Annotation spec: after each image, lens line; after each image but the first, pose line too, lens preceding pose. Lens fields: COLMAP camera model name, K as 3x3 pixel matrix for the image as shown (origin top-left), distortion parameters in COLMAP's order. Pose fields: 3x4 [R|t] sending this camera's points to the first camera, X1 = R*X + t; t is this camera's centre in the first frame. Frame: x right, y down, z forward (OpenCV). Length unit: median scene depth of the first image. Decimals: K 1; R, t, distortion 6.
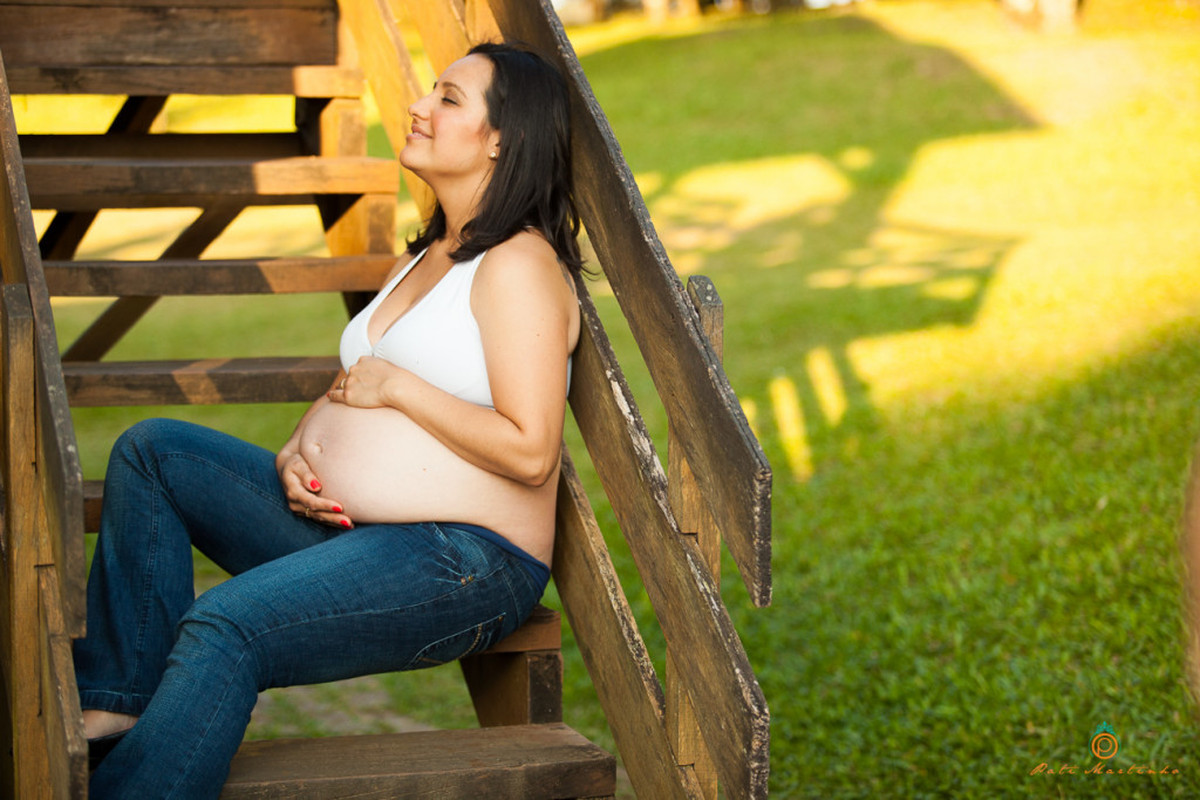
lens RADIAL K [[2898.6, 0, 599.7], [0, 2898.6, 398.2], [0, 0, 1]] dist [-0.268056, 0.000000]
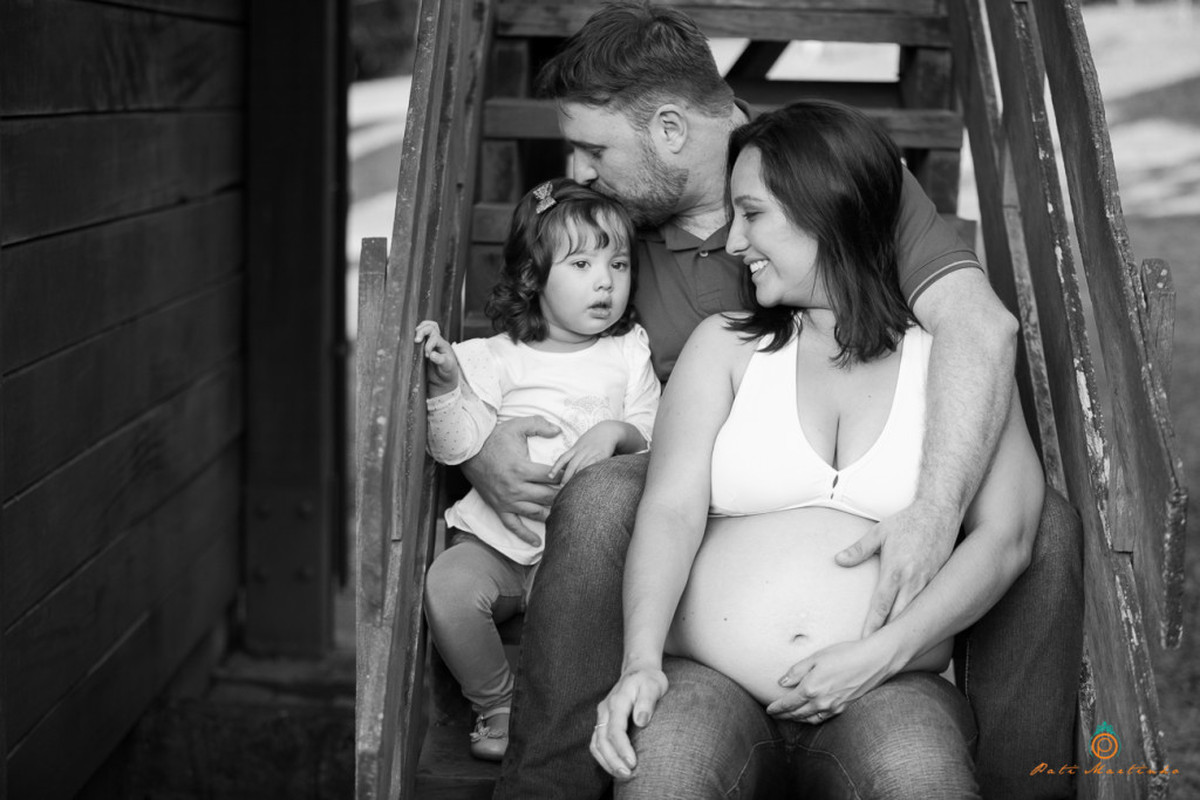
lens RADIAL K [[2622.2, 0, 600.1], [0, 2622.2, 401.4], [0, 0, 1]] dist [-0.223551, 0.000000]
pose [[0.943542, 0.060724, -0.325640, 0.137248], [-0.050441, 0.997928, 0.039935, -0.022774], [0.327390, -0.021255, 0.944650, 0.207909]]
